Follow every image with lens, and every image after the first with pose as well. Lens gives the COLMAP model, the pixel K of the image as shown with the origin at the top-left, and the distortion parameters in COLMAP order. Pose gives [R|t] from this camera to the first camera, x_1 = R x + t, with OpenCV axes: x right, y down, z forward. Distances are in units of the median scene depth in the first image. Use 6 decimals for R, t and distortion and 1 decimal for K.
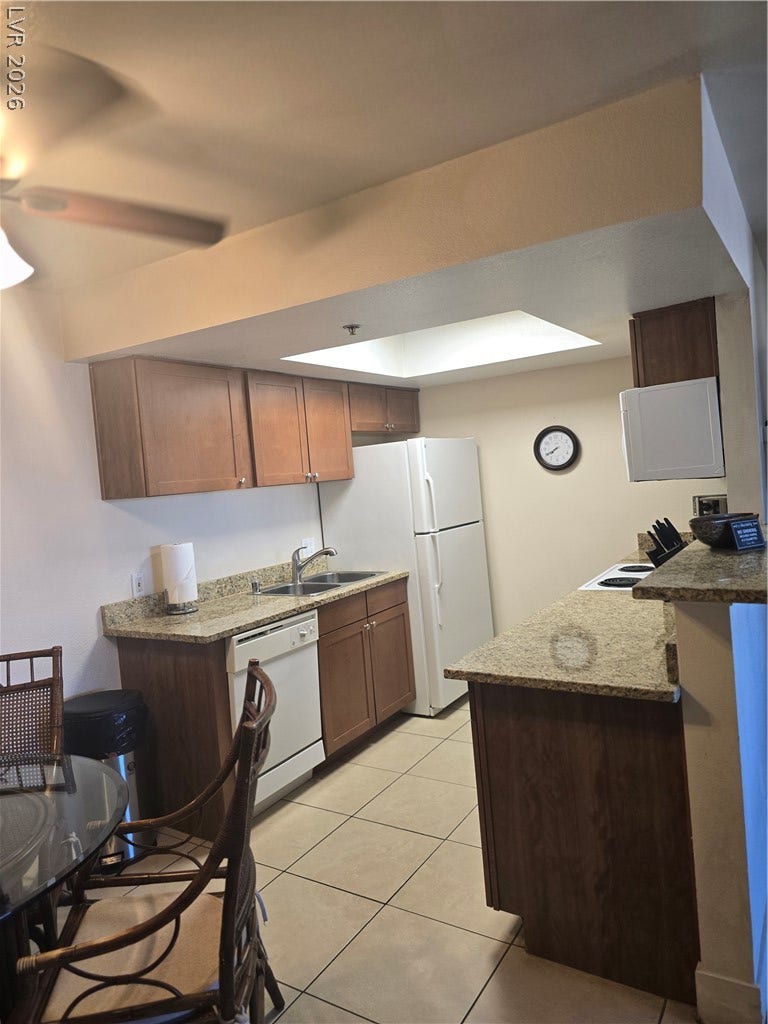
lens RADIAL K [[695.2, 0, 371.8], [0, 695.2, 497.0], [0, 0, 1]] dist [0.072253, -0.071961]
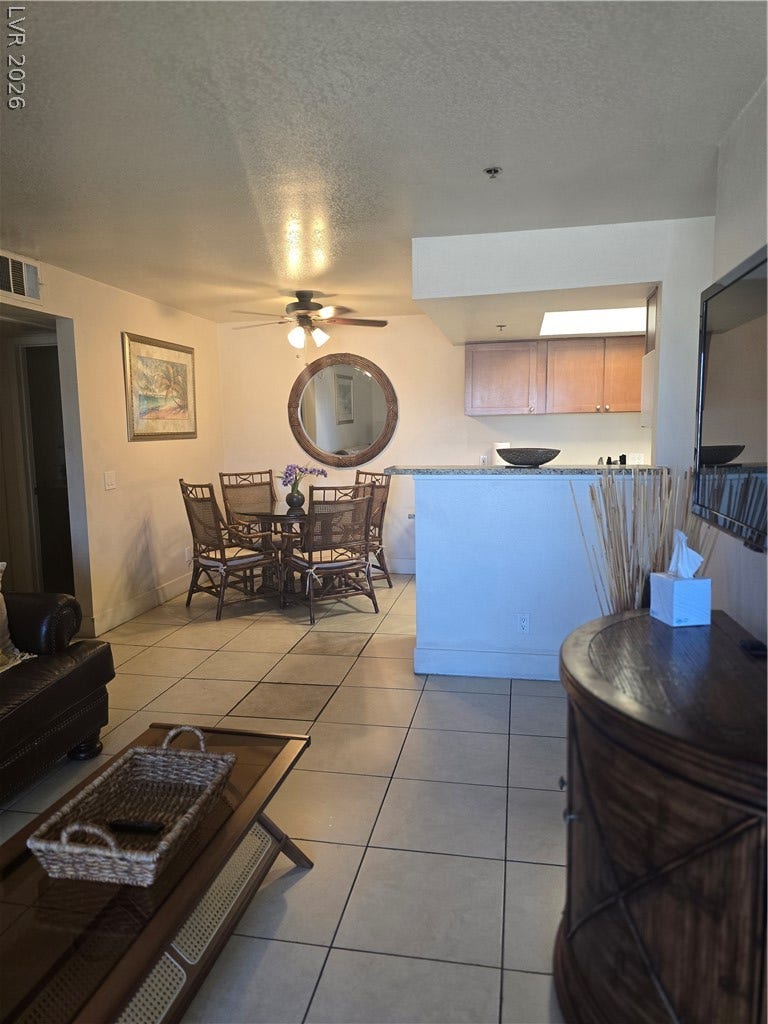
lens RADIAL K [[695.2, 0, 391.3], [0, 695.2, 506.6], [0, 0, 1]] dist [0.072253, -0.071961]
pose [[0.376356, 0.186021, -0.907608, 1.434155], [-0.048460, 0.982247, 0.181224, -0.093240], [0.925207, -0.024222, 0.378689, 0.050281]]
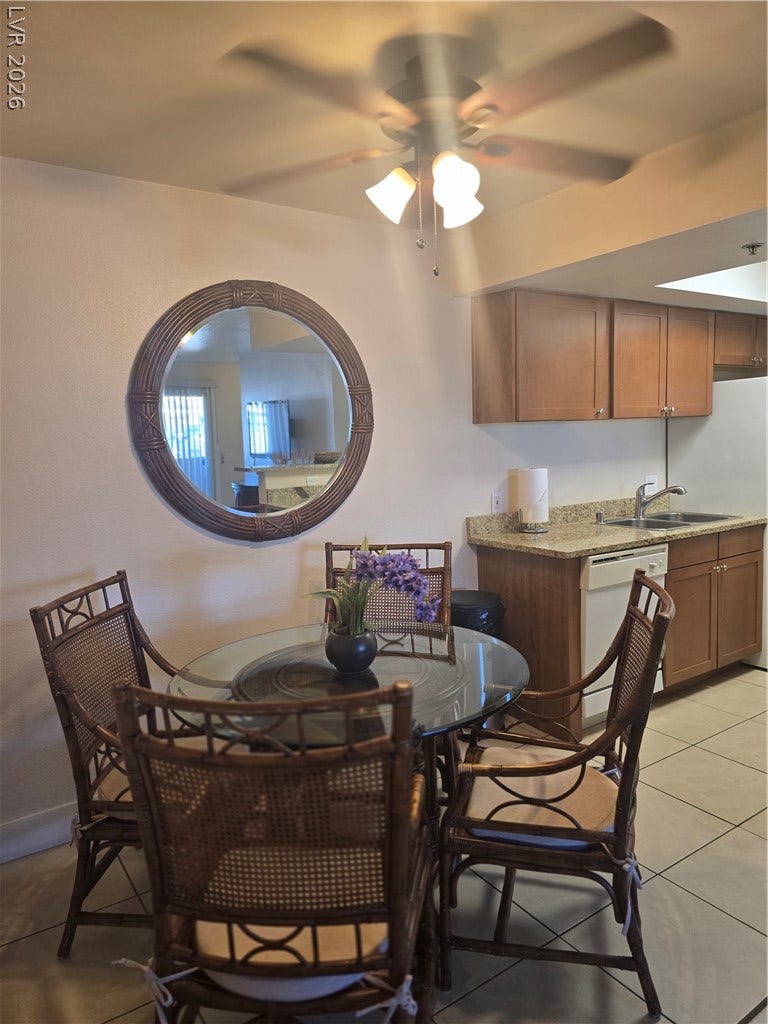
lens RADIAL K [[695.2, 0, 390.5], [0, 695.2, 507.6], [0, 0, 1]] dist [0.072253, -0.071961]
pose [[0.921629, 0.089319, -0.377654, -0.078912], [-0.053331, 0.993070, 0.104724, 0.029565], [0.384391, -0.076376, 0.920006, -0.083377]]
